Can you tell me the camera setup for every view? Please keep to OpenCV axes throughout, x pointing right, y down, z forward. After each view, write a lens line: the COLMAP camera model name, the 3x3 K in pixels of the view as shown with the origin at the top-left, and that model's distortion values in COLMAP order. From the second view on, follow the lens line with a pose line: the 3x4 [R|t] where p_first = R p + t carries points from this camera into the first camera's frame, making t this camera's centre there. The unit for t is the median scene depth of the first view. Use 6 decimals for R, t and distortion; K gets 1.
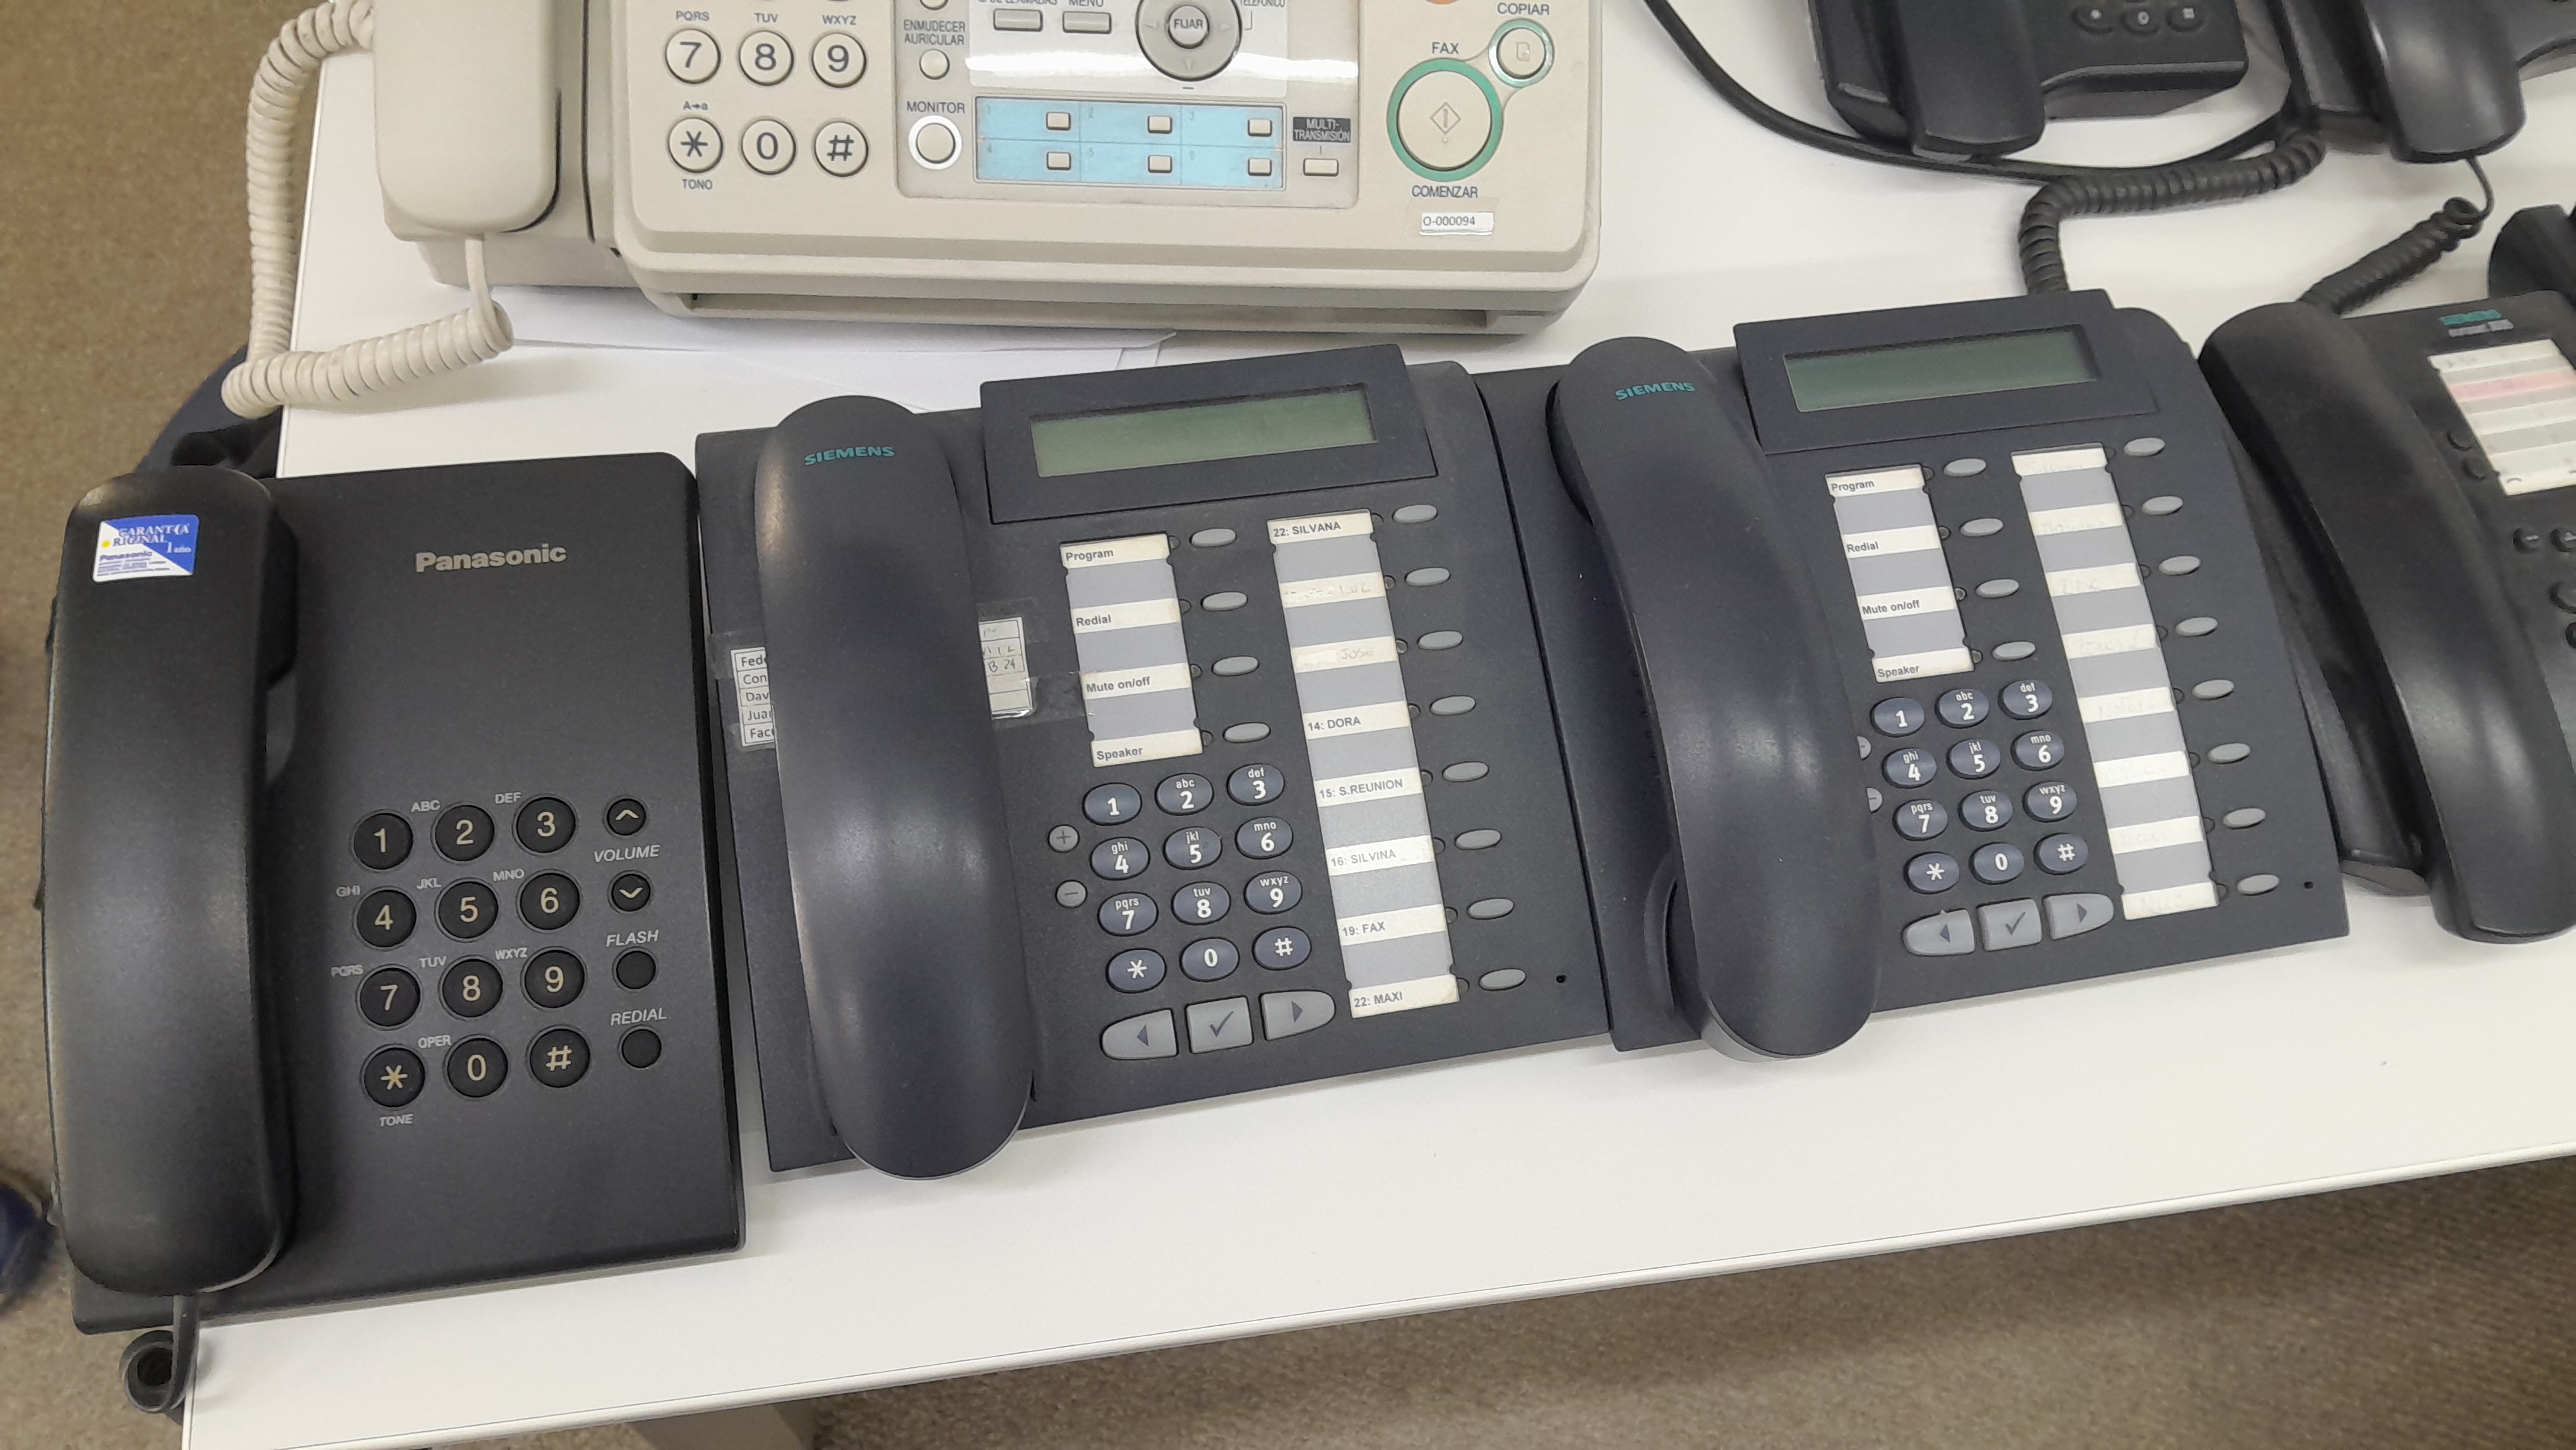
lens RADIAL K [[2003.0, 0, 1288.0], [0, 2003.0, 725.0], [0, 0, 1]] dist [0.051287, -0.121418]
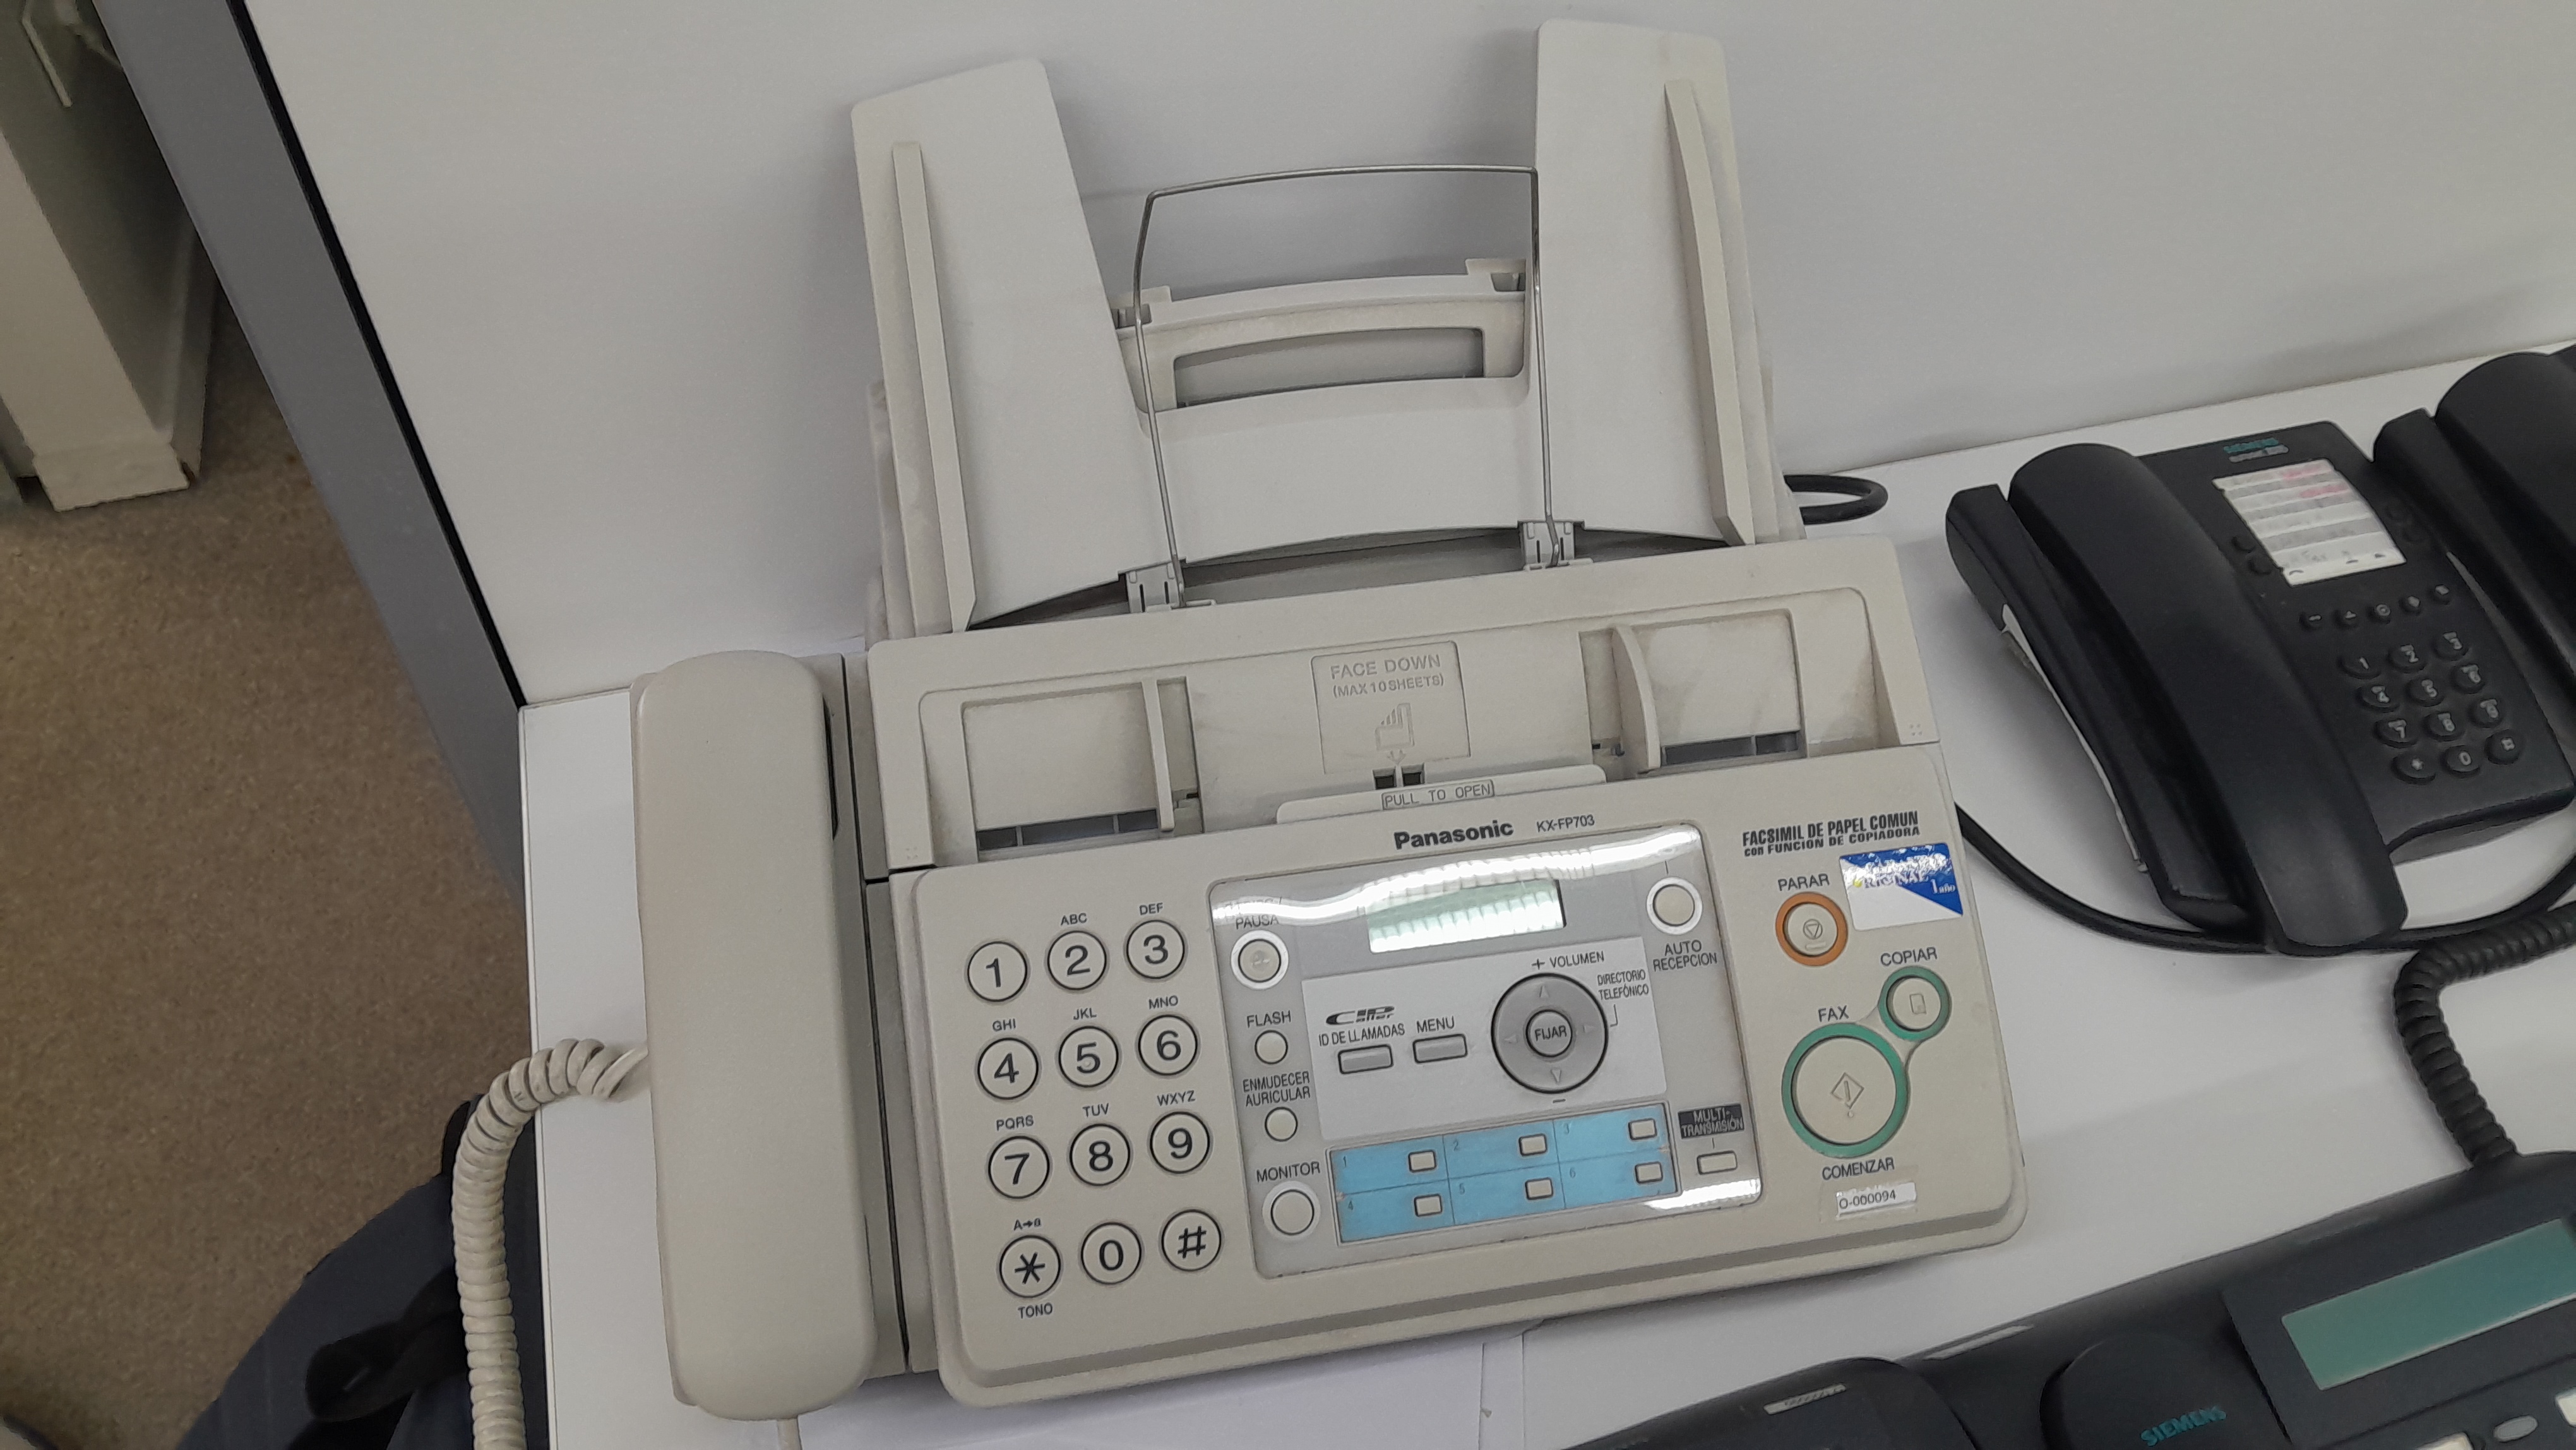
lens RADIAL K [[1982.1, 0, 1288.0], [0, 1982.1, 725.0], [0, 0, 1]] dist [0.094696, -0.181694]
pose [[0.990590, -0.135273, 0.020787, -0.169674], [0.136753, 0.972302, -0.189547, -0.337721], [0.005430, 0.190606, 0.981652, 0.103423]]
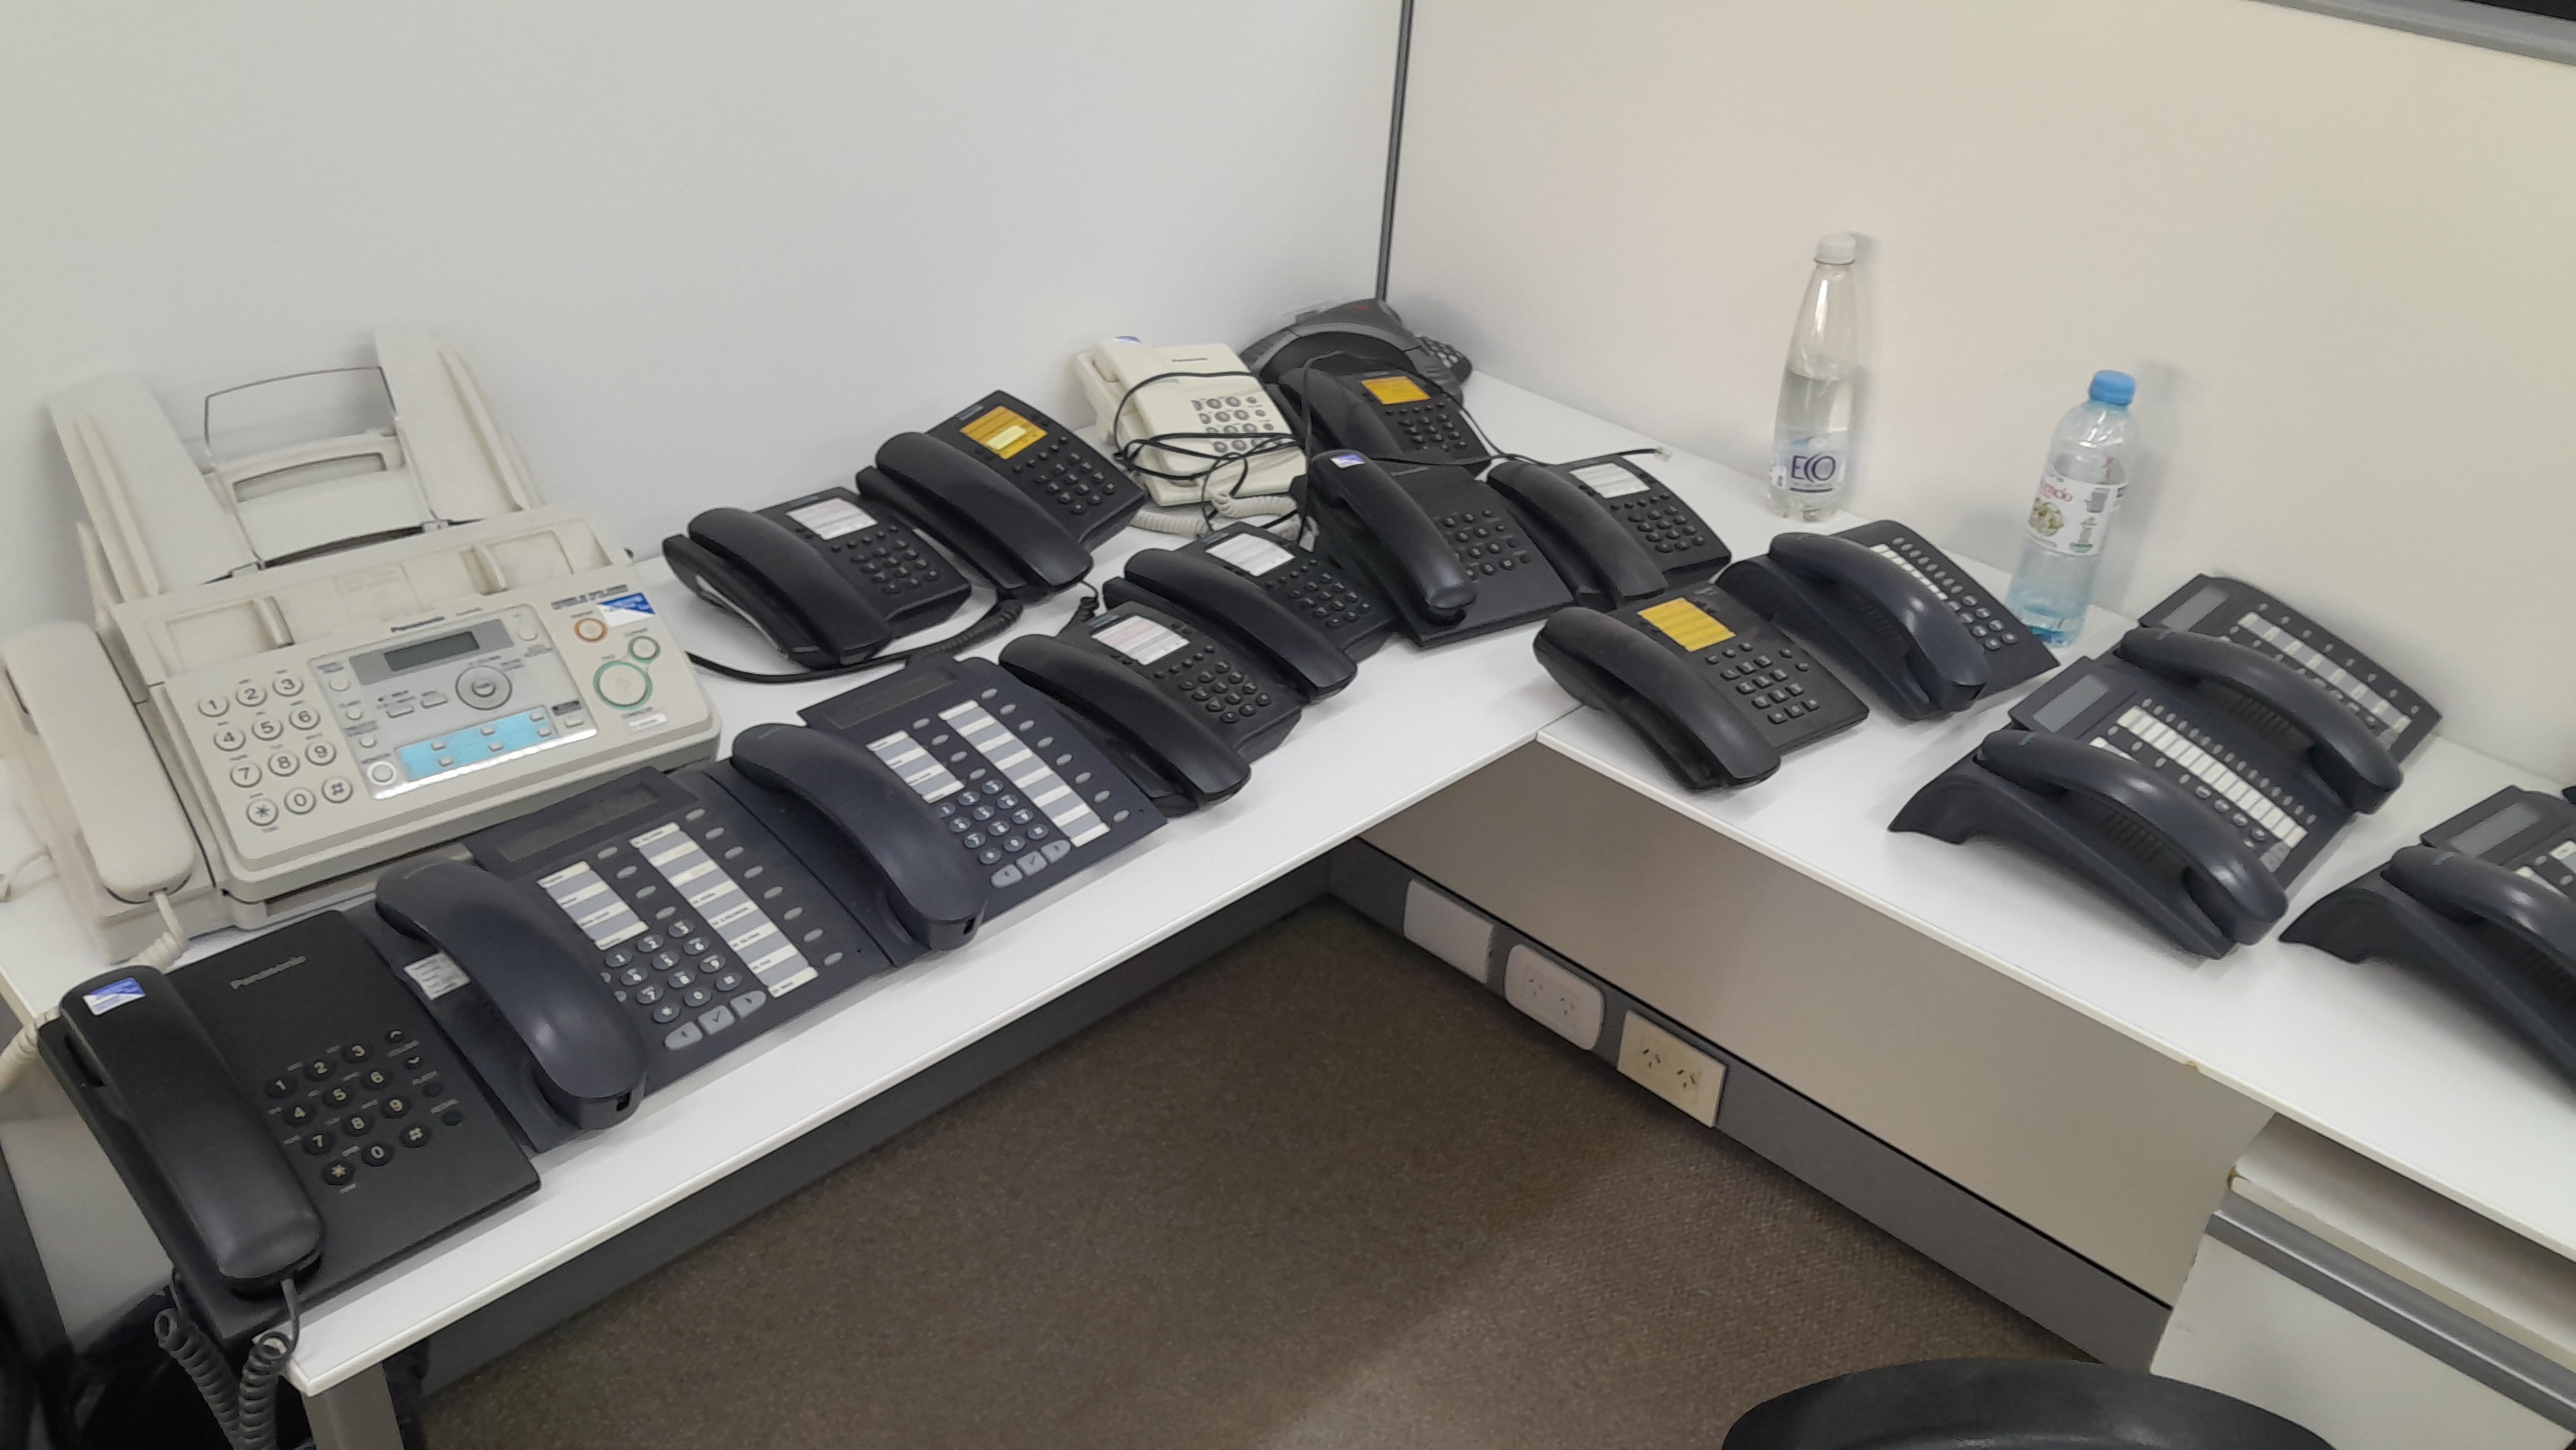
lens RADIAL K [[2003.0, 0, 1288.0], [0, 2003.0, 725.0], [0, 0, 1]] dist [0.051287, -0.121418]
pose [[0.796659, -0.346241, 0.495432, -0.440761], [0.535037, 0.785293, -0.311530, 0.789600], [-0.281194, 0.513257, 0.810862, -0.912928]]
